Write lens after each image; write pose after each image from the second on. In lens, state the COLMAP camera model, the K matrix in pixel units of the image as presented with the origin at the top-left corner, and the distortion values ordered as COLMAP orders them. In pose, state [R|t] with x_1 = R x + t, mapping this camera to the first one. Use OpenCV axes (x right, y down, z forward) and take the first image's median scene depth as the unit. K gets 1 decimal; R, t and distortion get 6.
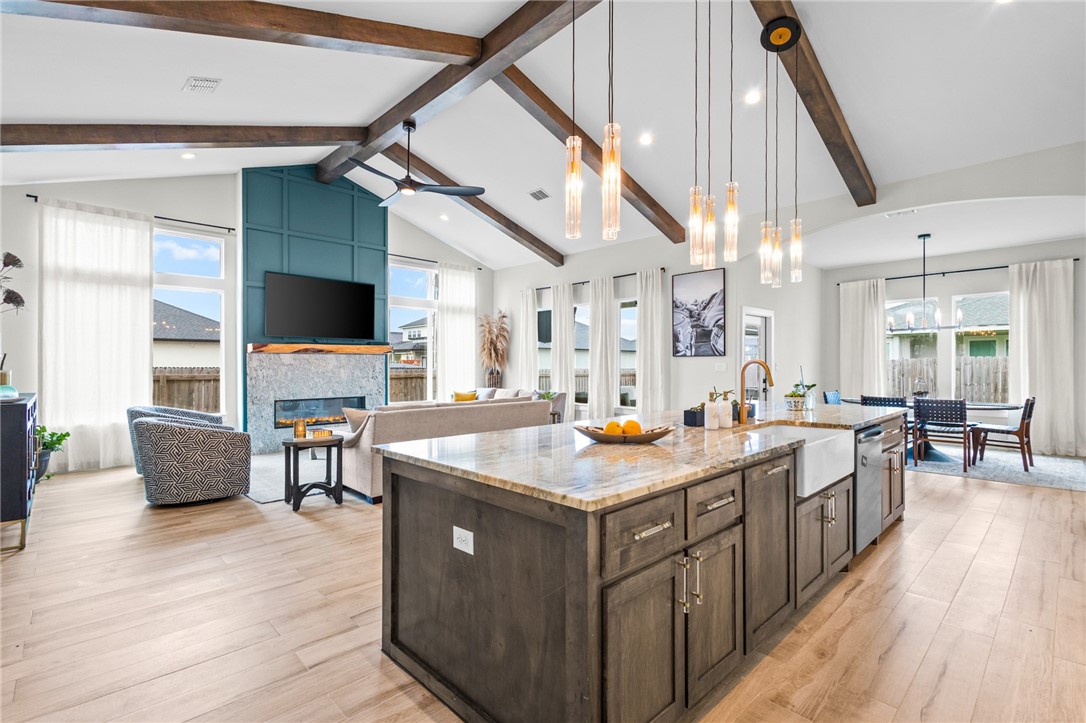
lens RADIAL K [[499.2, 0, 546.9], [0, 499.2, 365.6], [0, 0, 1]] dist [0.008379, -0.003395]
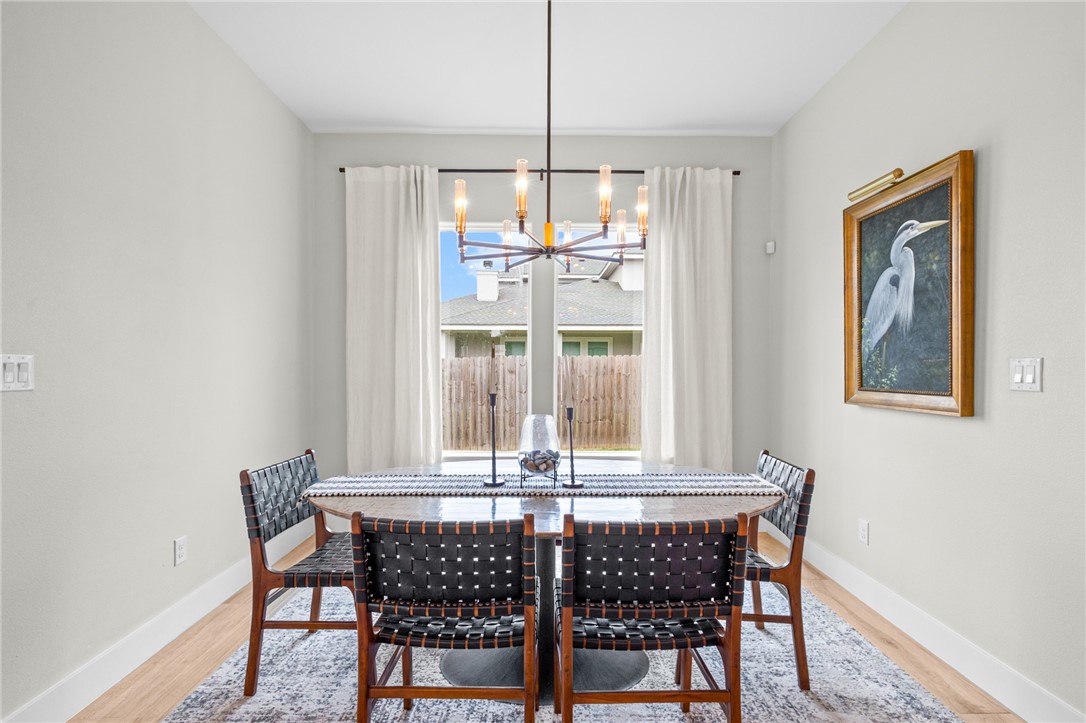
lens RADIAL K [[499.2, 0, 545.0], [0, 499.2, 367.8], [0, 0, 1]] dist [0.008379, -0.003395]
pose [[0.683668, 0.001446, 0.729792, 0.495546], [-0.003224, 0.999994, 0.001039, 0.000619], [-0.729786, -0.003063, 0.683668, 0.745388]]
